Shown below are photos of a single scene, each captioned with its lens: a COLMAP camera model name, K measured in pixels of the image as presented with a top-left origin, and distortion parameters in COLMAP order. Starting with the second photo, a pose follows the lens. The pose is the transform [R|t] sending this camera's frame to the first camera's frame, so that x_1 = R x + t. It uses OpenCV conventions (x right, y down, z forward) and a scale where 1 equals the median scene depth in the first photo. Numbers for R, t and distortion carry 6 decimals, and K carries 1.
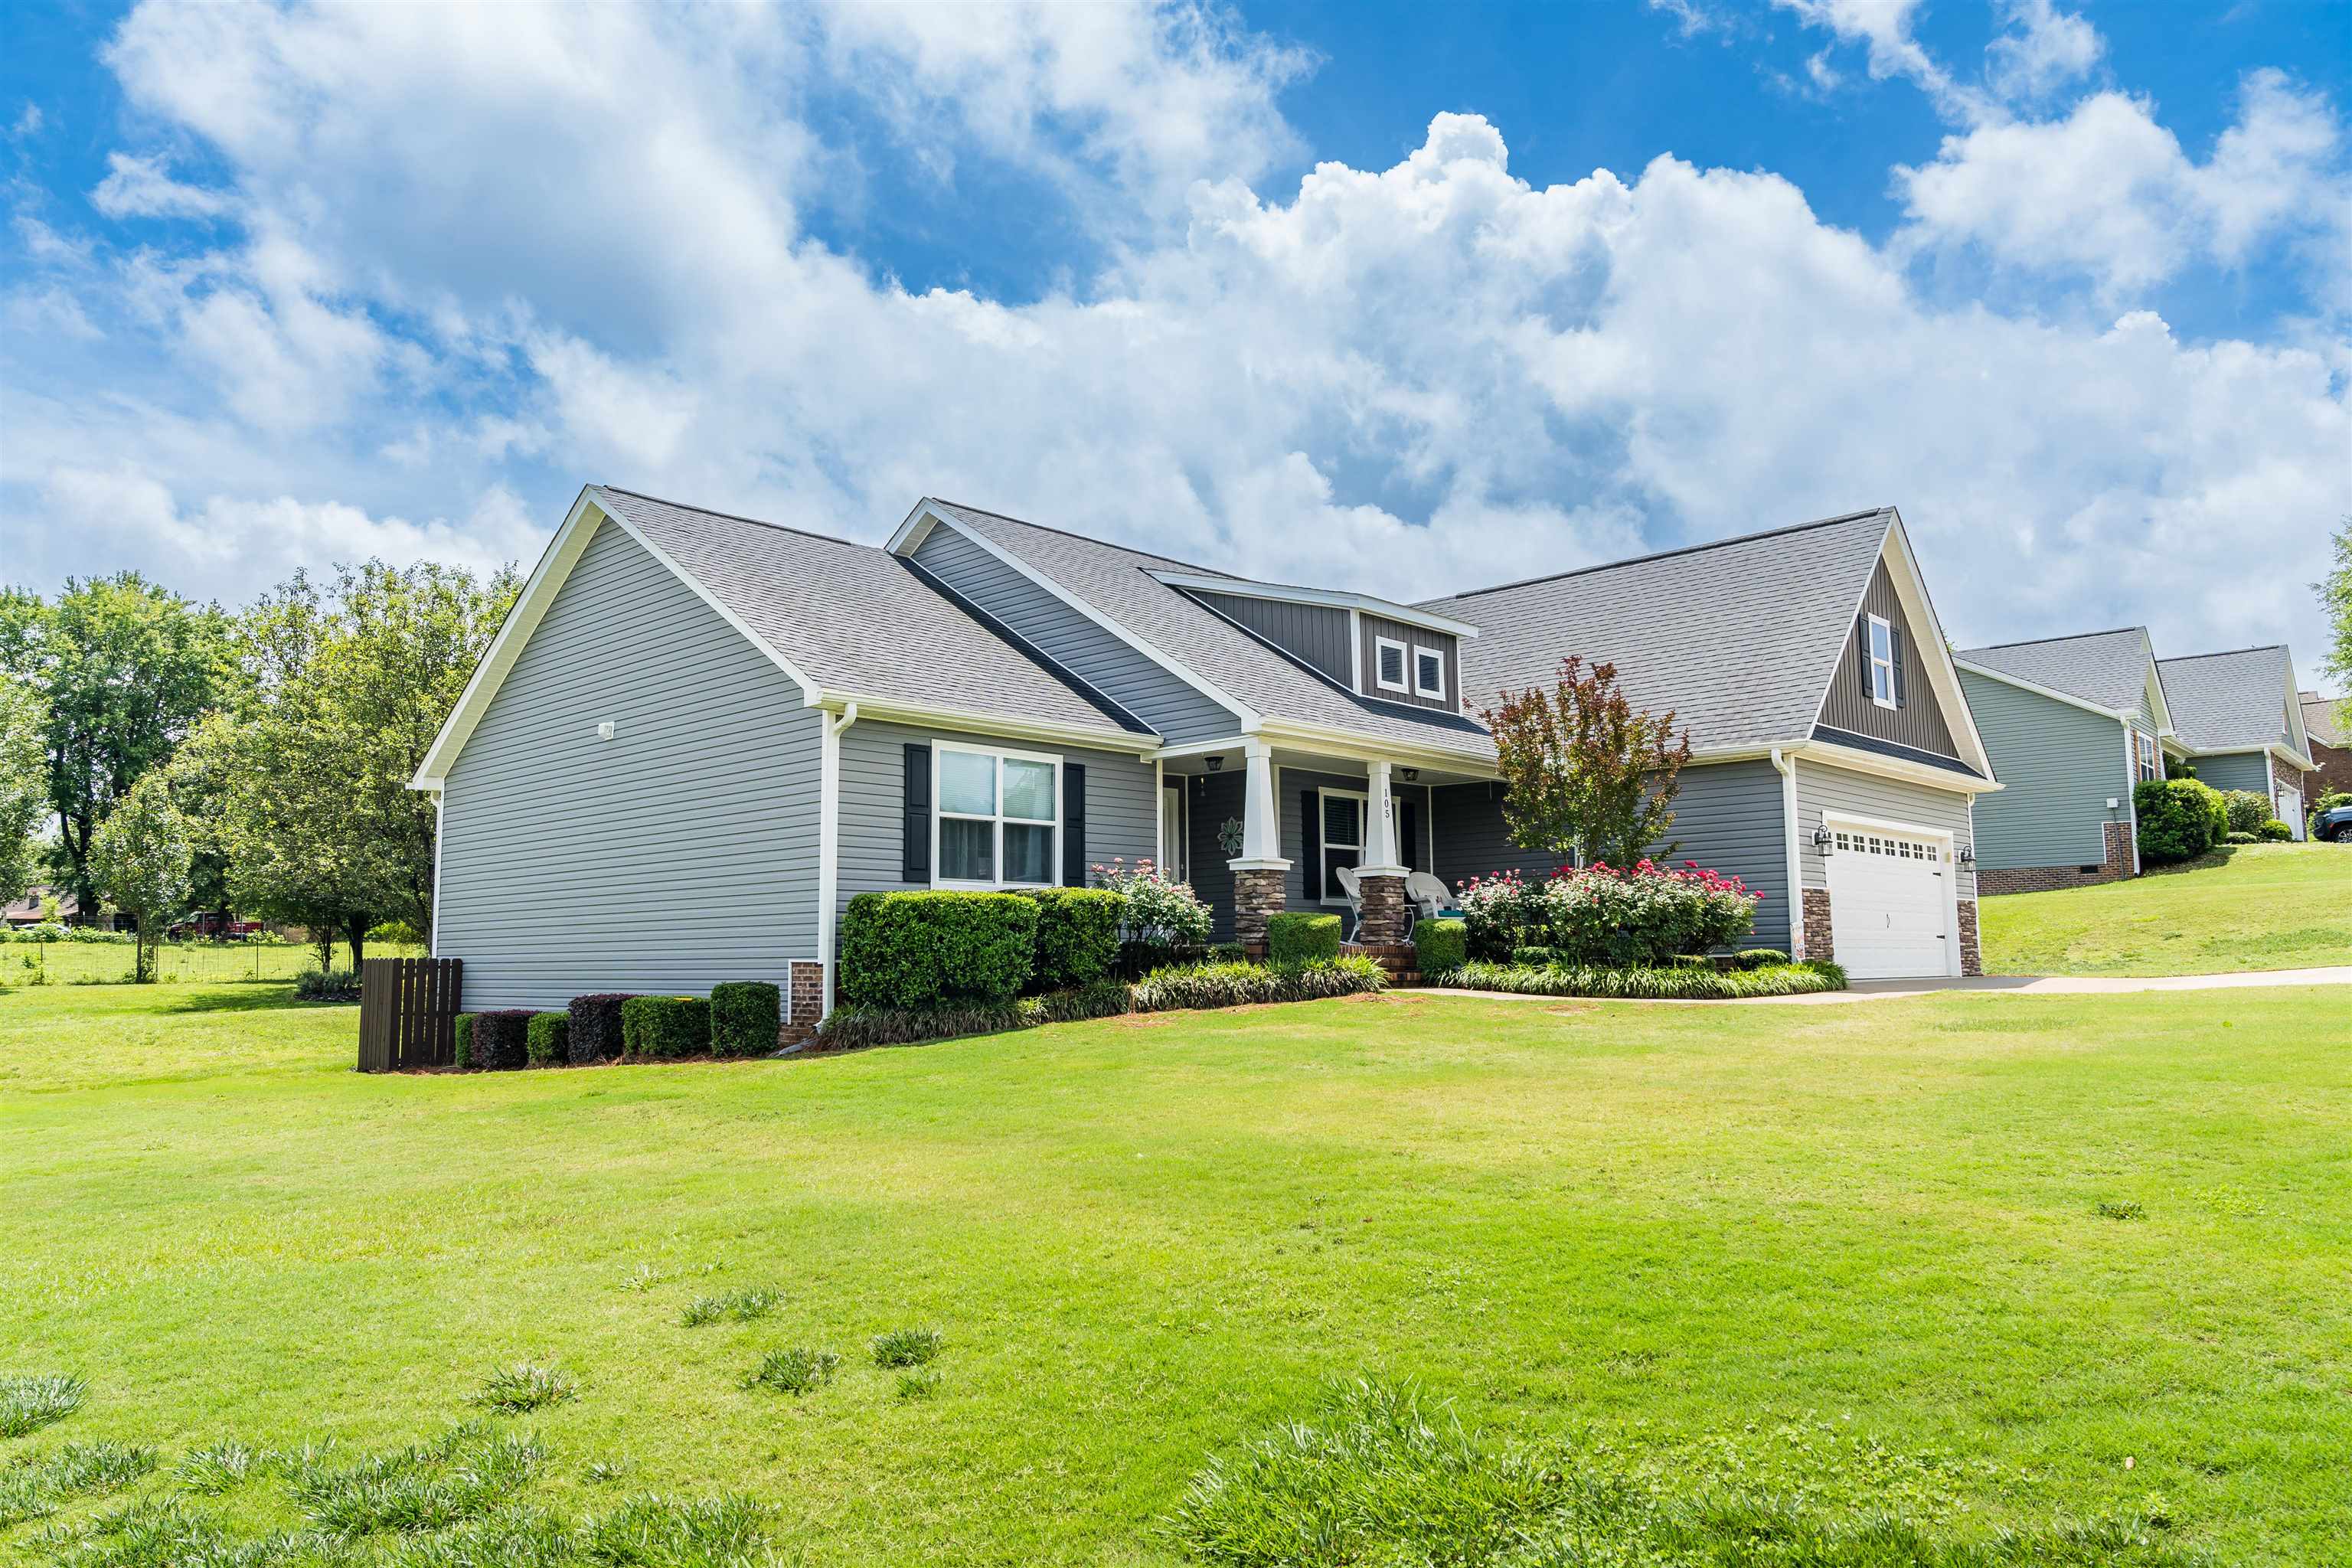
lens RADIAL K [[1542.6, 0, 1187.4], [0, 1542.6, 845.6], [0, 0, 1]] dist [0.005718, 0.001546]
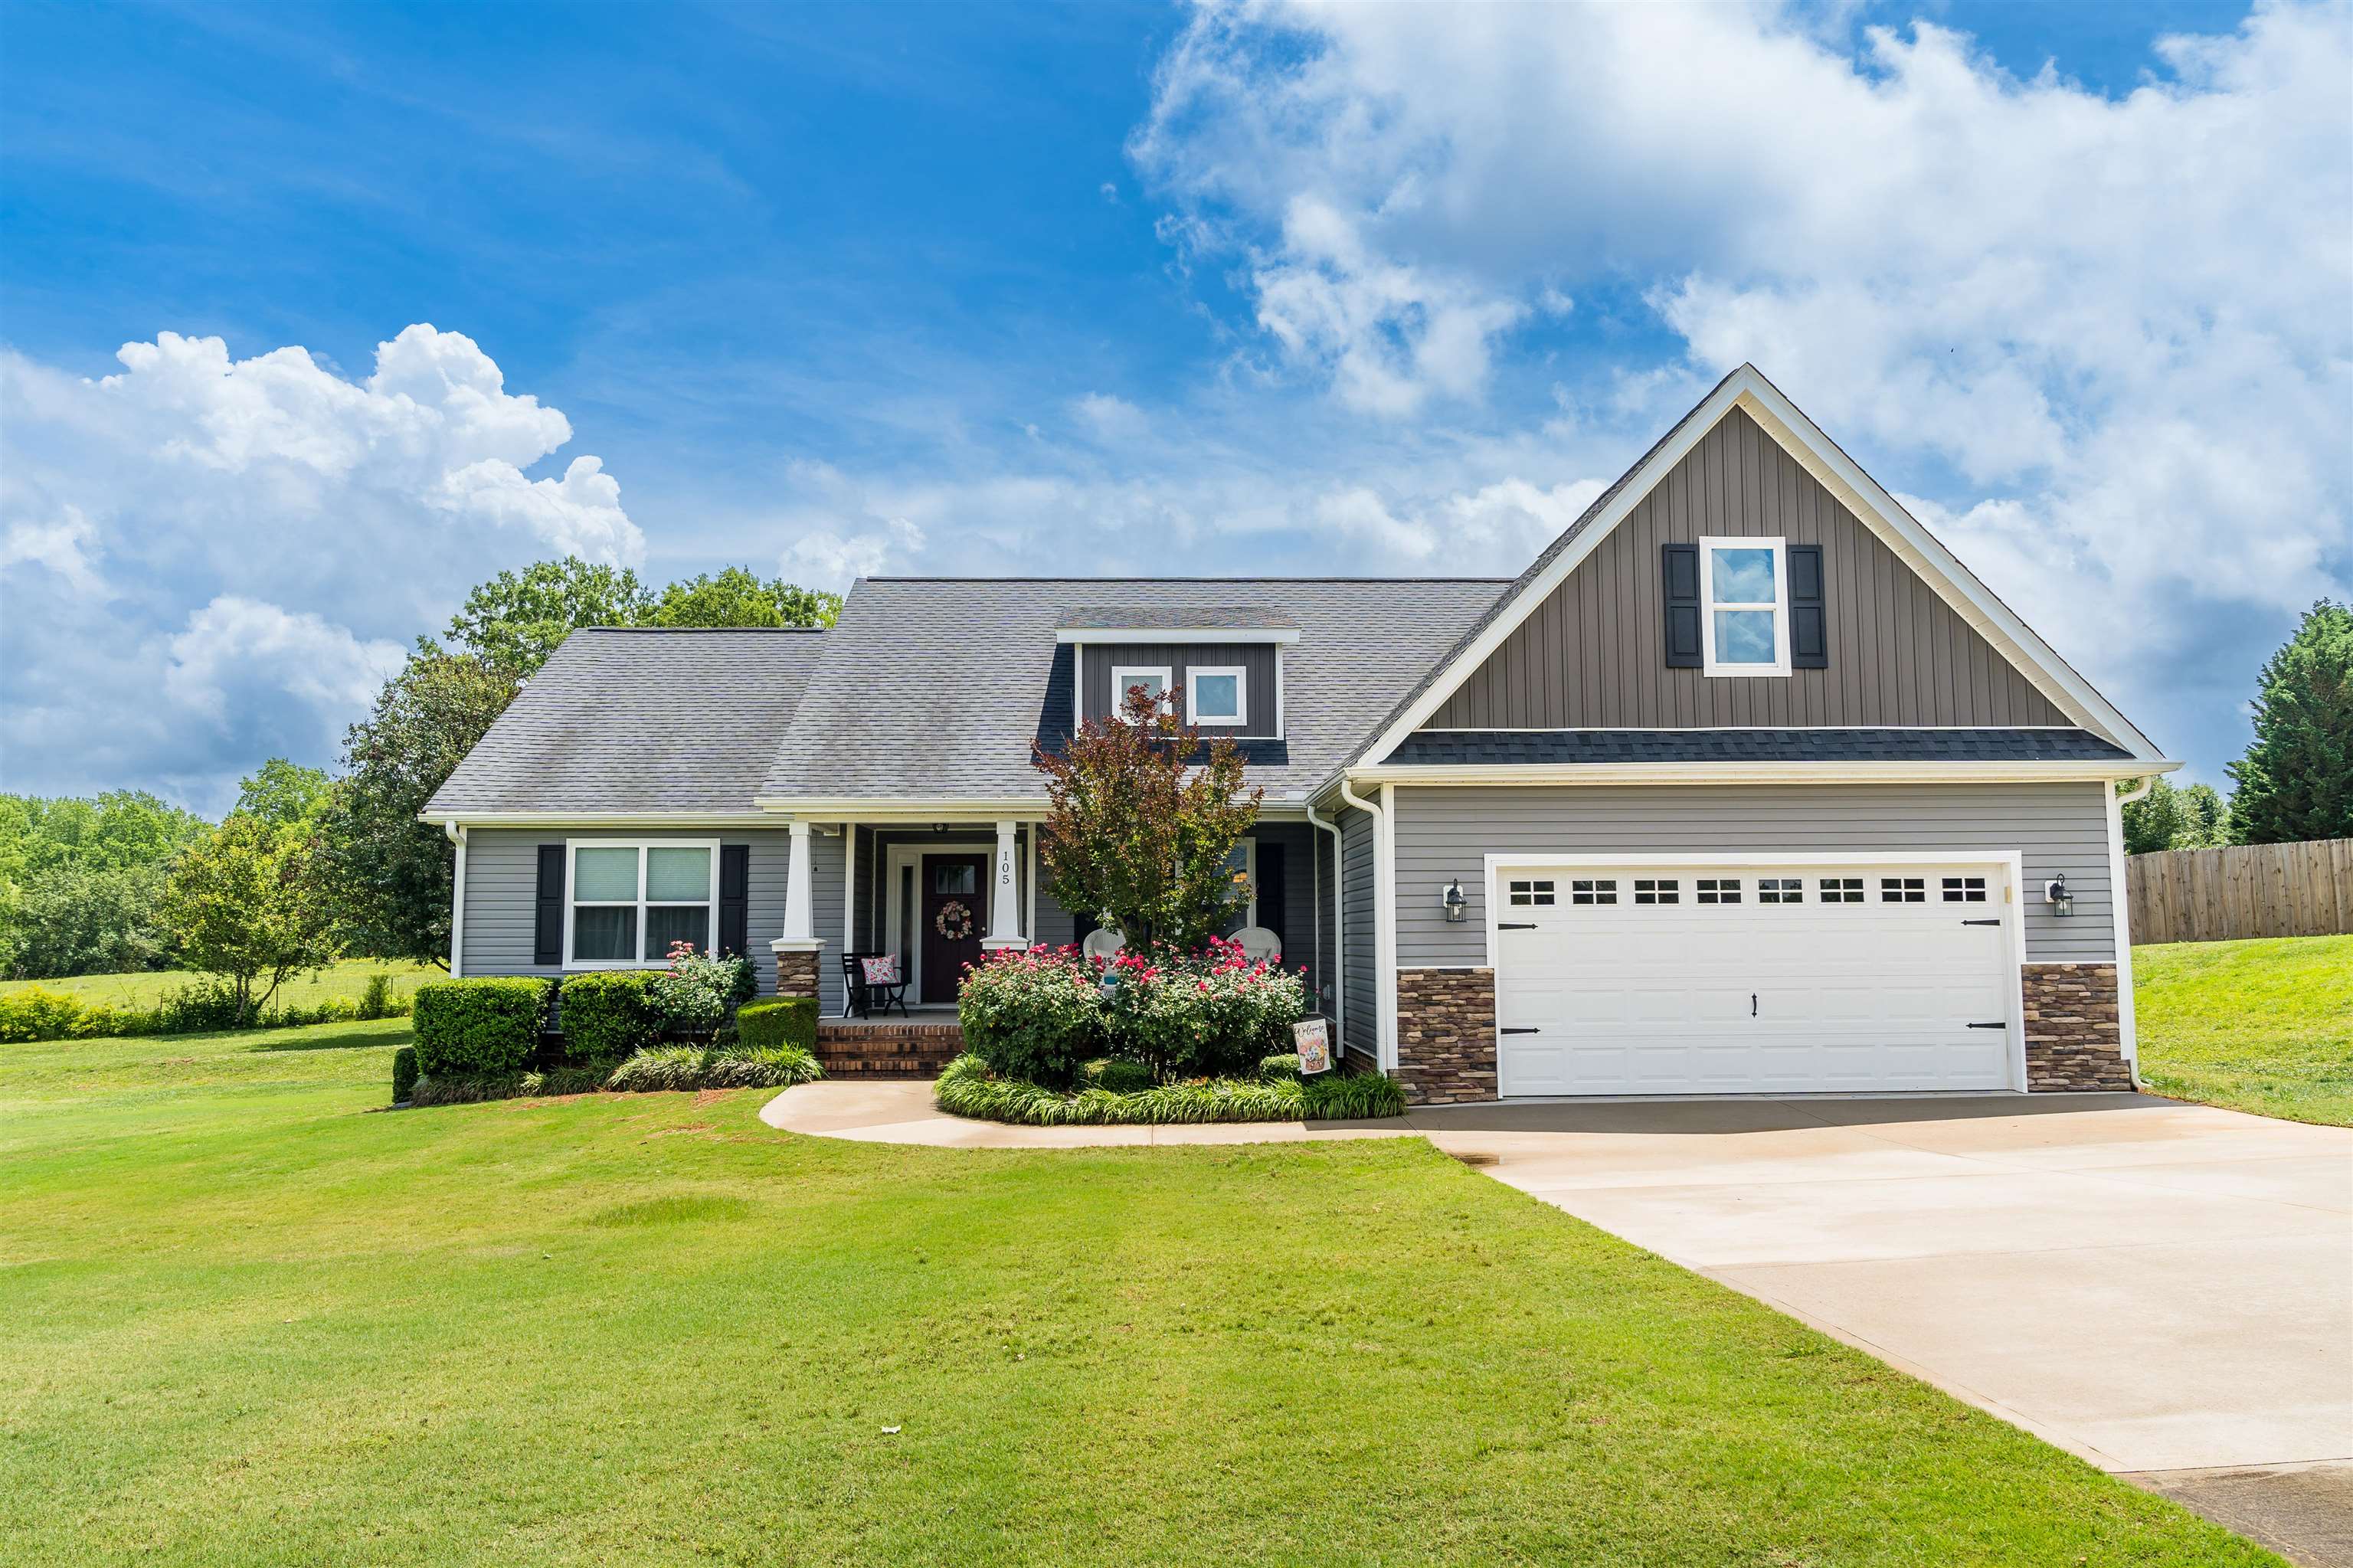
lens RADIAL K [[1630.5, 0, 1176.5], [0, 1630.5, 784.0], [0, 0, 1]] dist [-0.017303, 0.001930]
pose [[0.702158, -0.059845, -0.709502, 0.889787], [0.052868, 0.998093, -0.031867, -0.040942], [0.710056, -0.015134, 0.703983, 0.405588]]
